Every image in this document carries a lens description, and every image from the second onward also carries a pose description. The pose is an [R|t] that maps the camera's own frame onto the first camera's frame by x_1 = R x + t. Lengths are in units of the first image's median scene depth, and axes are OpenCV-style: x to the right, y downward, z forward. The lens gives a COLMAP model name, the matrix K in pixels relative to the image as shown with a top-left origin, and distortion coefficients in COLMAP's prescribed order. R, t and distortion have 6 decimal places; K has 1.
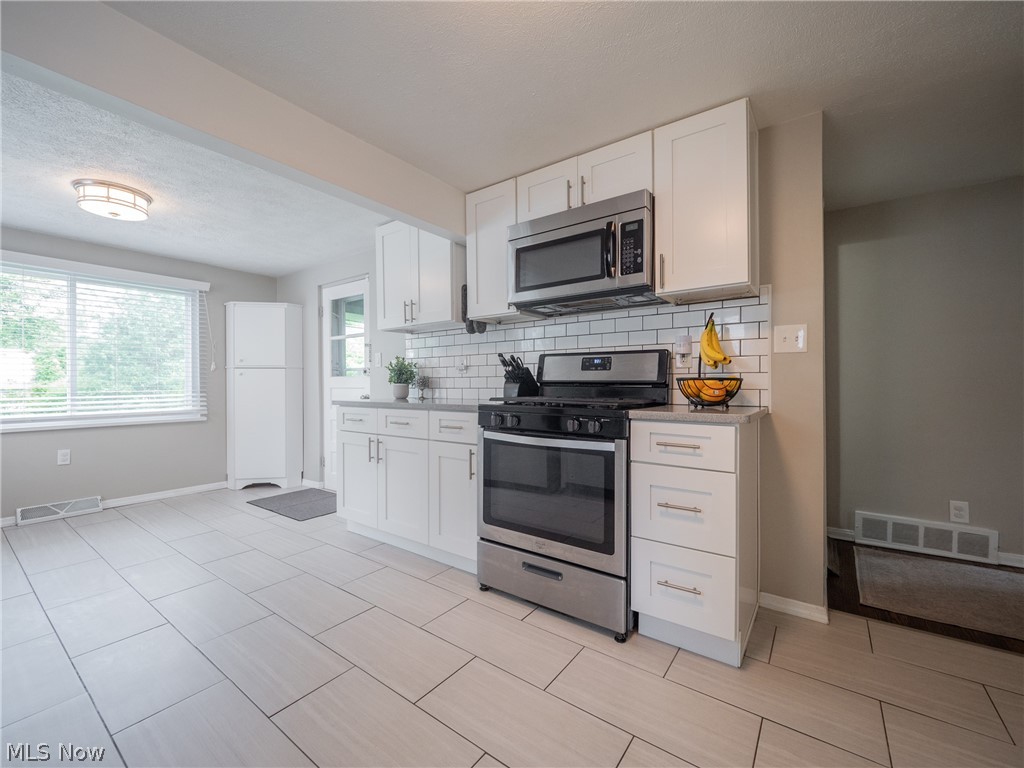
lens RADIAL K [[442.0, 0, 509.0], [0, 442.0, 385.5], [0, 0, 1]] dist [-0.000003, 0.000312]
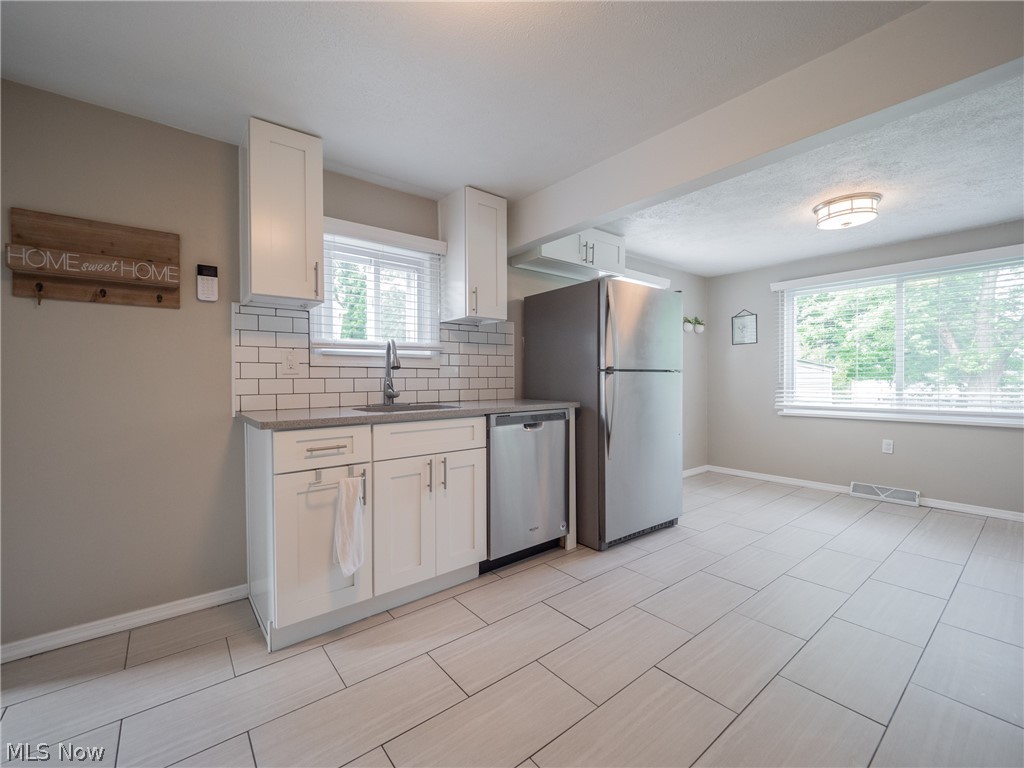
lens RADIAL K [[427.8, 0, 491.0], [0, 427.8, 386.3], [0, 0, 1]] dist [0.000972, -0.007931]
pose [[-0.288401, 0.024352, -0.957200, 0.268100], [0.009456, 0.999700, 0.022584, -0.018456], [0.957463, -0.002538, -0.288545, 0.354838]]
